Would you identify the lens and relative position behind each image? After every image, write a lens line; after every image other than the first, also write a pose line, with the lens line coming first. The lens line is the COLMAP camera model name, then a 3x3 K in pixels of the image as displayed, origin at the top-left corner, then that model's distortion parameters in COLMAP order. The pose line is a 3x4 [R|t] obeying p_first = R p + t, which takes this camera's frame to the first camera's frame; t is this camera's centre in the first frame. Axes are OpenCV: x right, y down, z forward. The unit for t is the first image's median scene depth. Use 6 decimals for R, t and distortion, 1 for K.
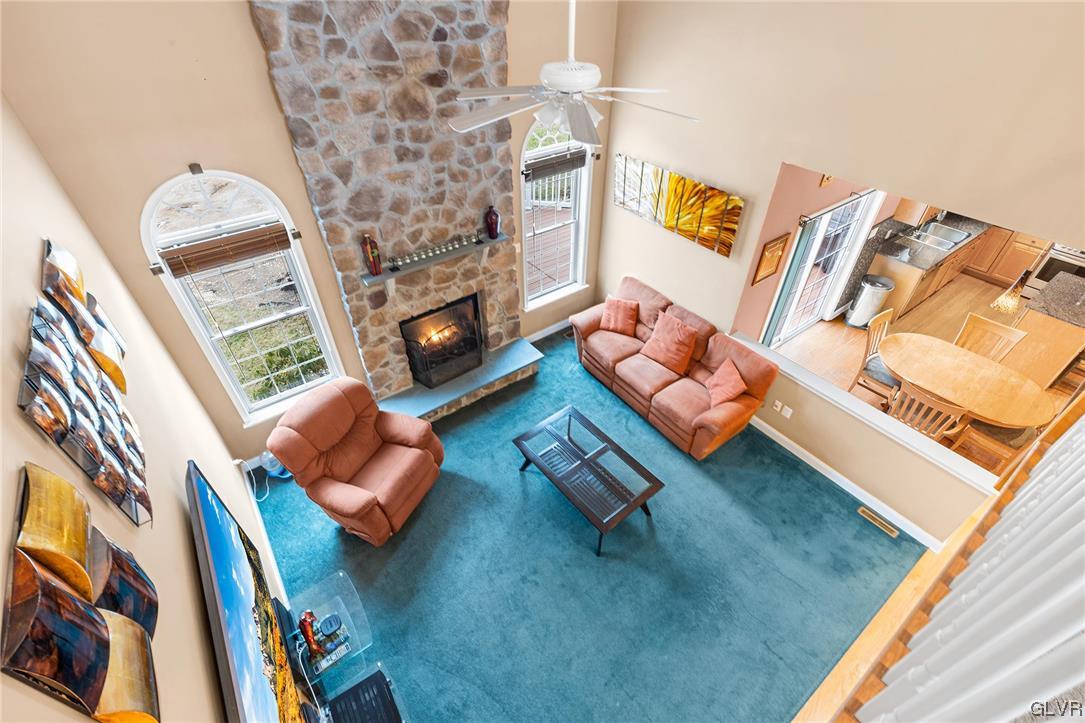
lens RADIAL K [[482.4, 0, 543.6], [0, 482.4, 348.2], [0, 0, 1]] dist [0.000872, -0.000065]
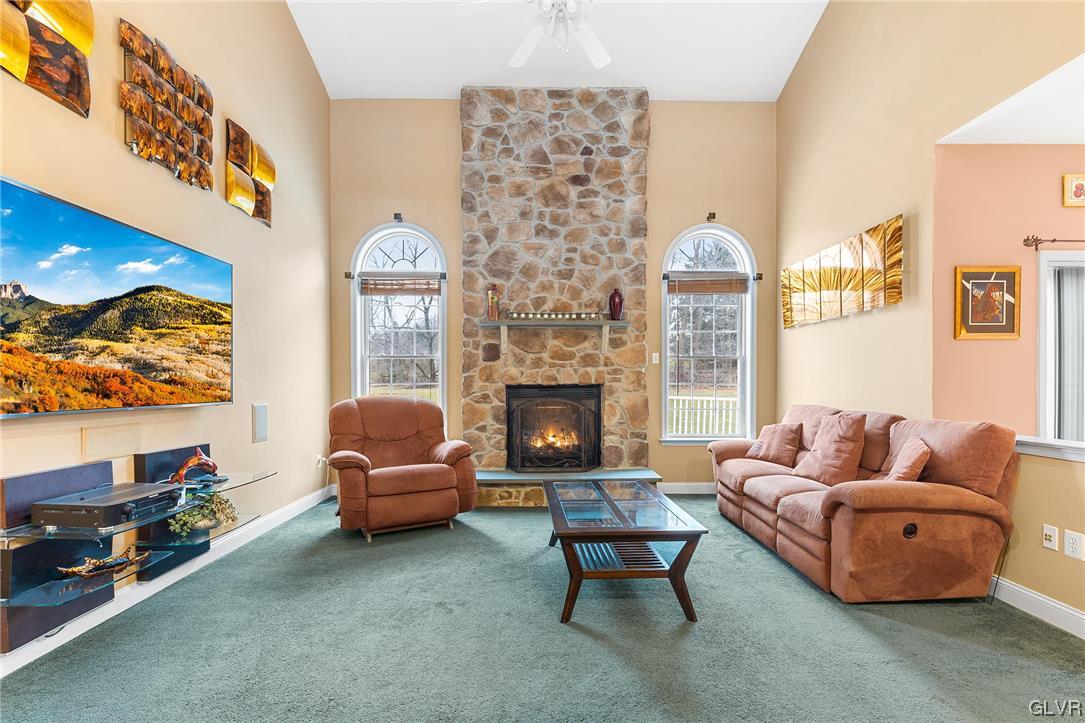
lens RADIAL K [[488.0, 0, 539.3], [0, 488.0, 363.8], [0, 0, 1]] dist [0.001744, 0.000059]
pose [[0.817740, 0.000942, -0.575588, 0.391311], [-0.359769, 0.781424, -0.509847, 0.461708], [0.449298, 0.624000, 0.639340, 0.404600]]
